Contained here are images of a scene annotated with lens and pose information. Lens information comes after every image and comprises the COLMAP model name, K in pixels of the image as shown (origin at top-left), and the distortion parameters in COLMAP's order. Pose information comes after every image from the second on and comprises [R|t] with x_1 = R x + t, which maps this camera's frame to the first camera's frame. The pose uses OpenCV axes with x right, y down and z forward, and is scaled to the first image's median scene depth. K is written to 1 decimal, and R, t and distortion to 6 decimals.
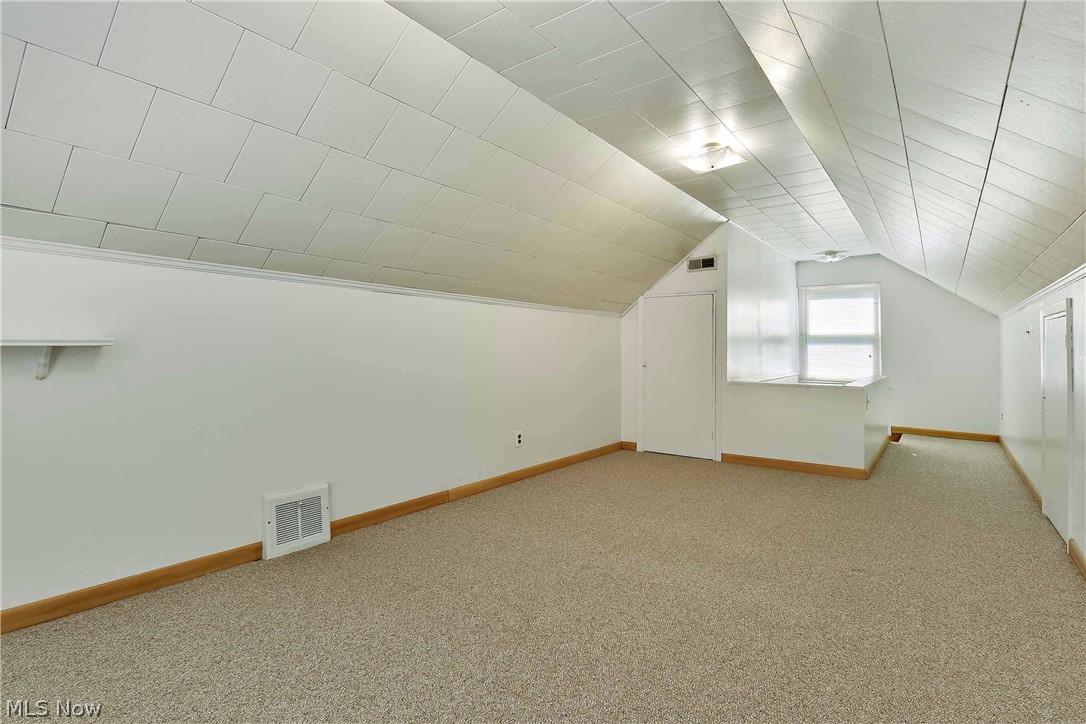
lens RADIAL K [[528.7, 0, 543.0], [0, 528.7, 362.0], [0, 0, 1]] dist [-0.001218, -0.000119]
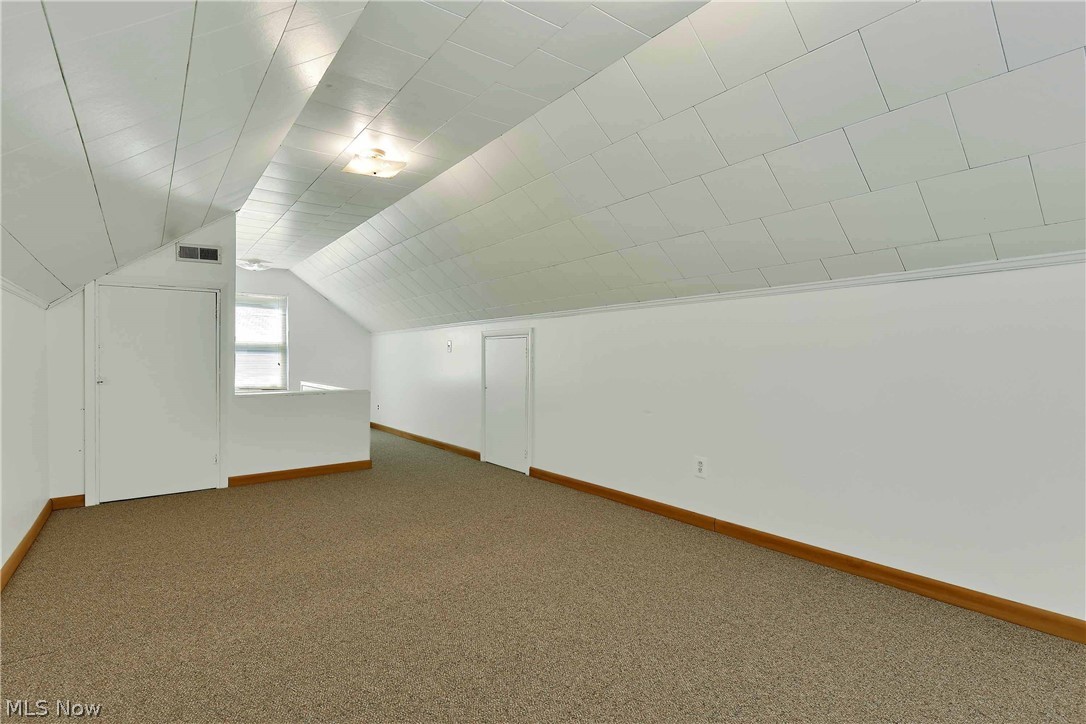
lens RADIAL K [[528.7, 0, 543.0], [0, 528.7, 362.0], [0, 0, 1]] dist [-0.001218, -0.000119]
pose [[0.275670, -0.009671, 0.961204, -0.342762], [0.027614, 0.999616, 0.002138, -0.003794], [-0.960856, 0.025953, 0.275831, 0.261585]]
